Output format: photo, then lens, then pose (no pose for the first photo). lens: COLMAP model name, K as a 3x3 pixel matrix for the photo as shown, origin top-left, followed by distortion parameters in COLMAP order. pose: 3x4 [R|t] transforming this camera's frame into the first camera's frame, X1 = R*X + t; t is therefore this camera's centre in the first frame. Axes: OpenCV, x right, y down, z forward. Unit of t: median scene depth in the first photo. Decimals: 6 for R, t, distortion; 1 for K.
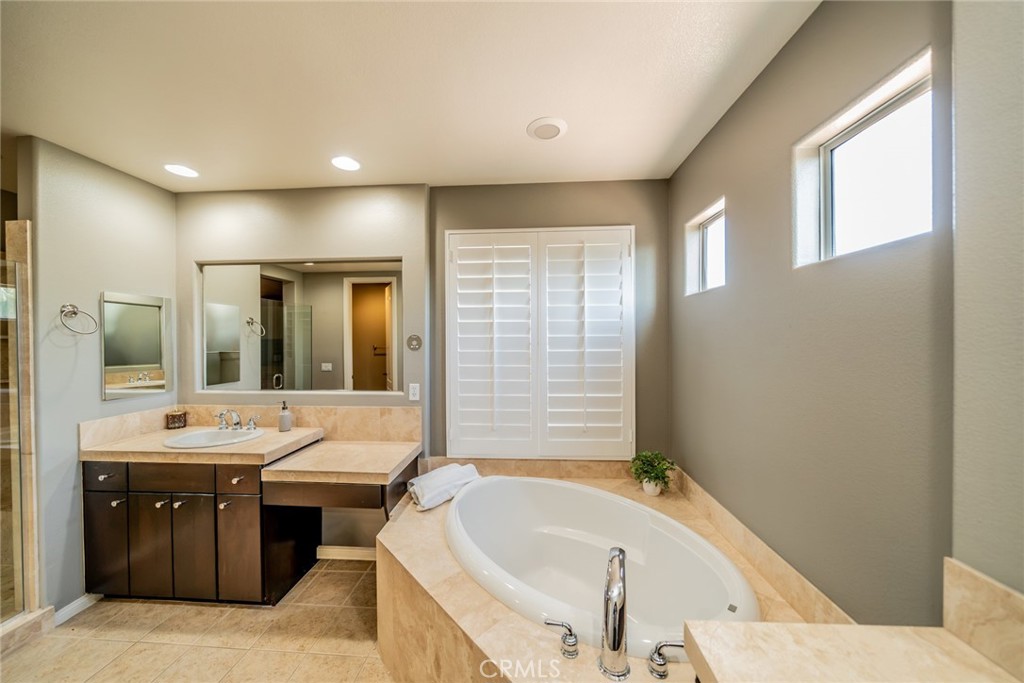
lens RADIAL K [[352.6, 0, 510.0], [0, 352.6, 340.4], [0, 0, 1]] dist [-0.008623, -0.000069]
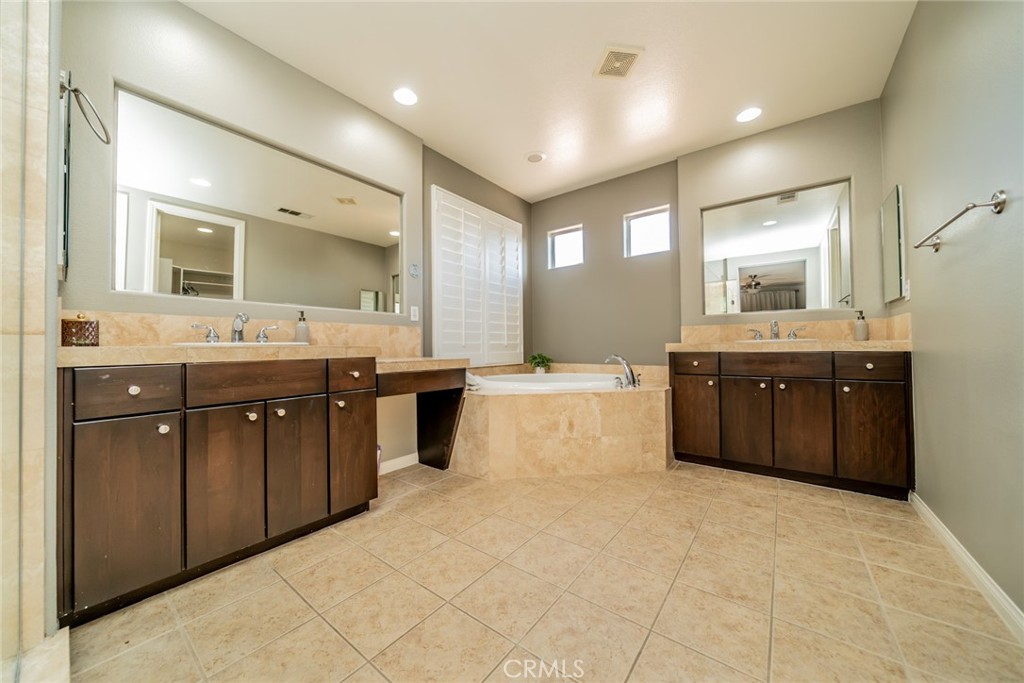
lens RADIAL K [[352.6, 0, 512.6], [0, 352.6, 341.6], [0, 0, 1]] dist [-0.008623, -0.000069]
pose [[0.558938, 0.009770, 0.829152, -1.074091], [0.014267, 0.999669, -0.021396, 0.273921], [-0.829087, 0.023789, 0.558614, 0.099775]]
